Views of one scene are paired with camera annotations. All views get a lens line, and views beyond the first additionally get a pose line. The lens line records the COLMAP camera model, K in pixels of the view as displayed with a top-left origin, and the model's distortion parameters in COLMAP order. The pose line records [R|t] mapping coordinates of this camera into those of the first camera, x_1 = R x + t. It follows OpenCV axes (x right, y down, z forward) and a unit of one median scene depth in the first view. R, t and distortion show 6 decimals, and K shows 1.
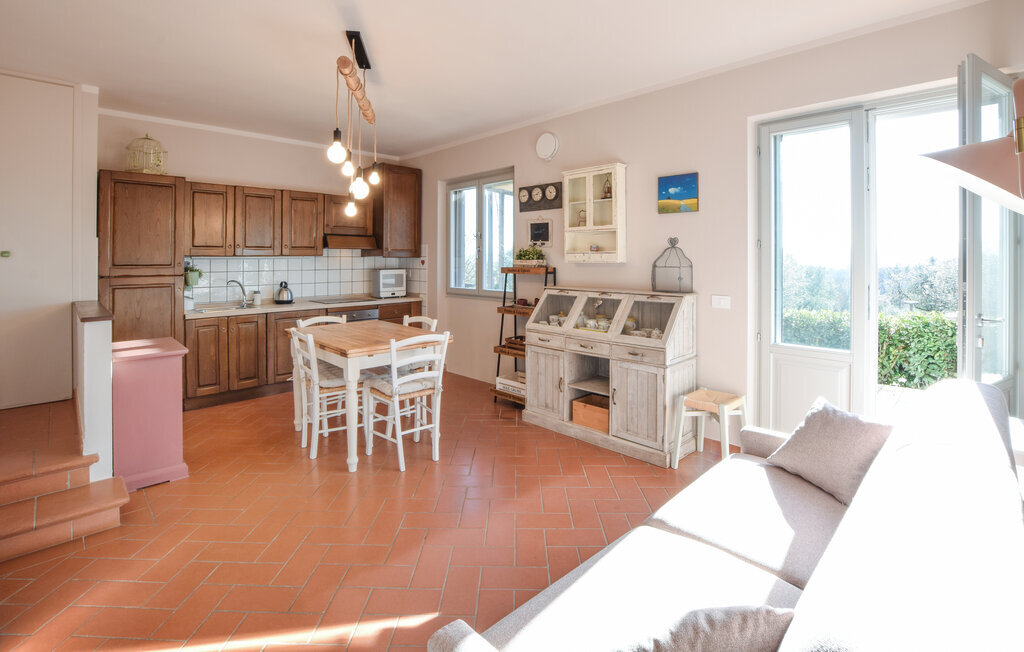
lens RADIAL K [[464.9, 0, 519.1], [0, 464.9, 252.9], [0, 0, 1]] dist [-0.033491, 0.005695]
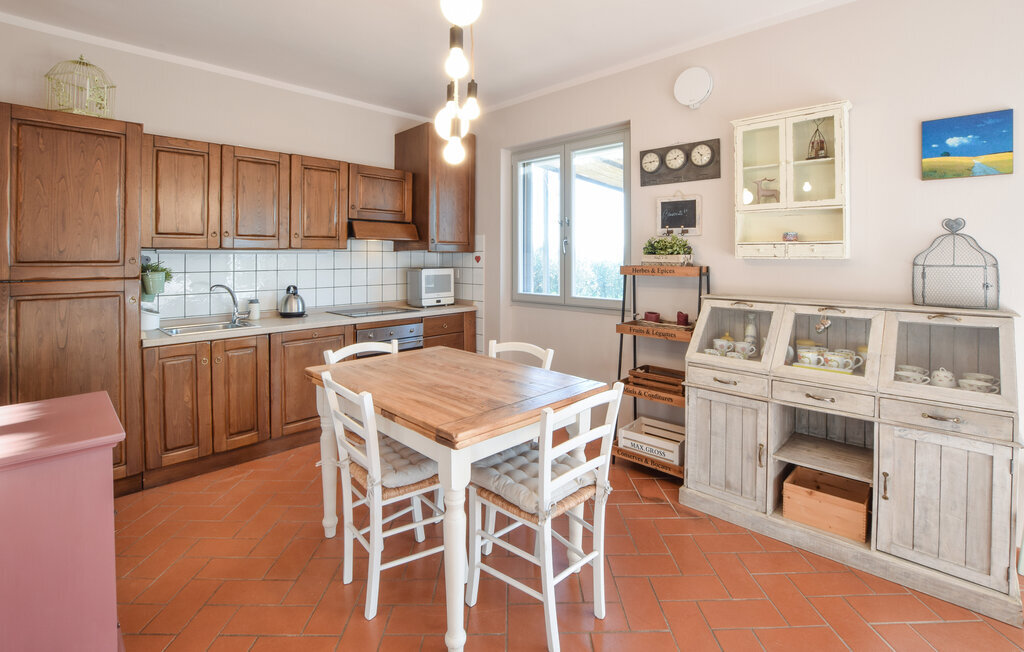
lens RADIAL K [[464.9, 0, 523.6], [0, 464.9, 255.5], [0, 0, 1]] dist [-0.033491, 0.005695]
pose [[0.999607, 0.002538, 0.027927, -0.207257], [-0.002802, 0.999952, 0.009433, 0.009908], [-0.027902, -0.009508, 0.999565, 0.335163]]
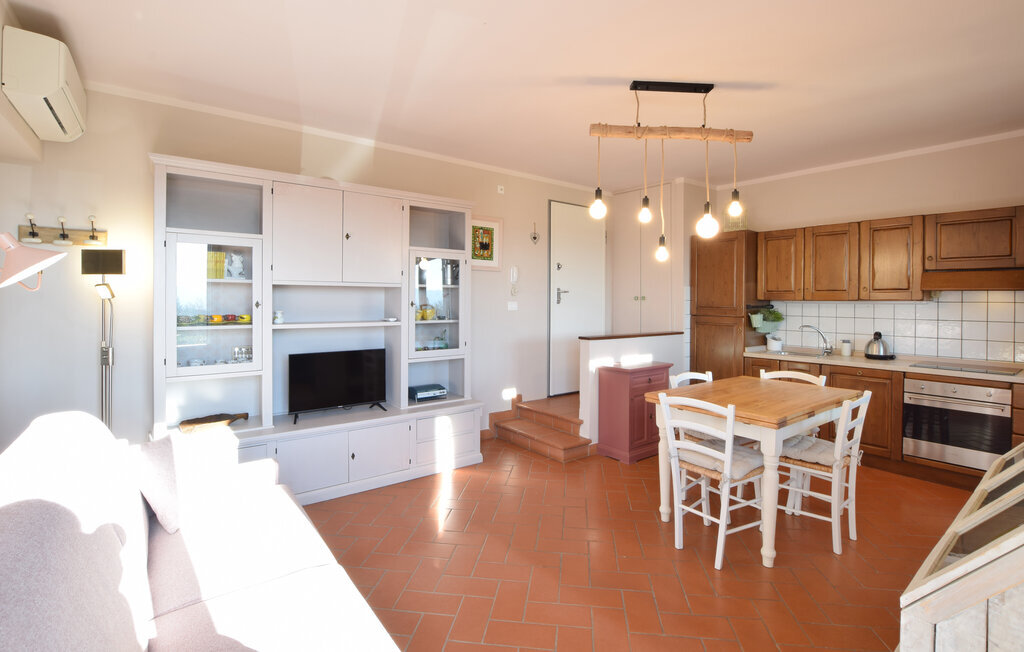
lens RADIAL K [[464.9, 0, 505.8], [0, 464.9, 298.0], [0, 0, 1]] dist [-0.033491, 0.005695]
pose [[-0.141656, -0.000179, -0.989916, 0.444283], [0.003982, 0.999992, -0.000751, 0.000263], [0.989908, -0.004048, -0.141654, 0.544450]]
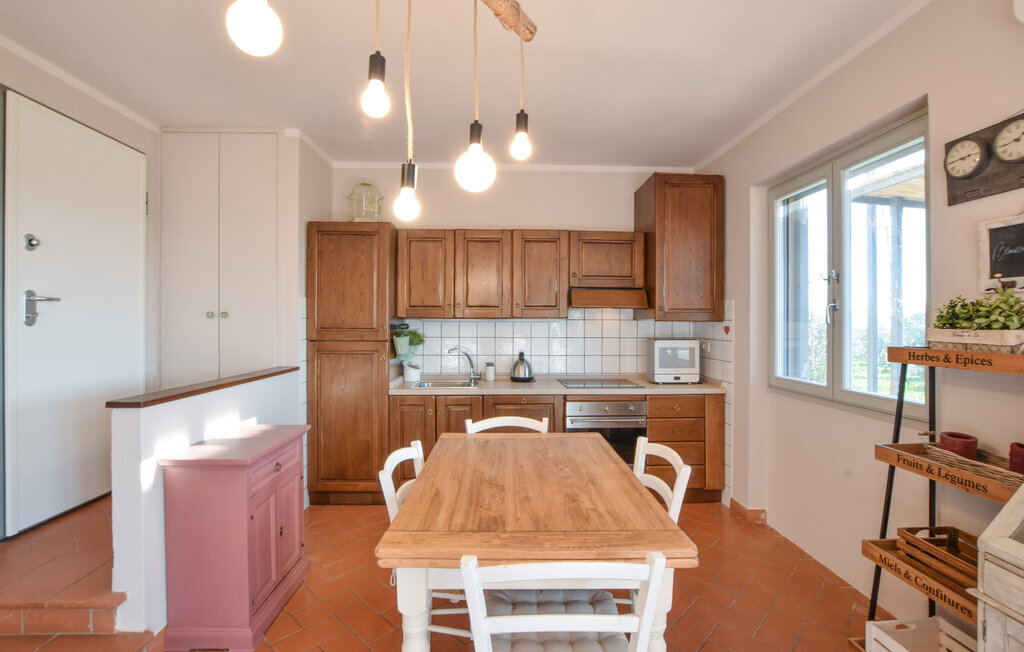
lens RADIAL K [[464.9, 0, 507.7], [0, 464.9, 319.4], [0, 0, 1]] dist [-0.033491, 0.005695]
pose [[0.728693, 0.003386, -0.684832, -0.008963], [0.000482, 0.999985, 0.005457, 0.005148], [0.684841, -0.004307, 0.728680, 0.506745]]
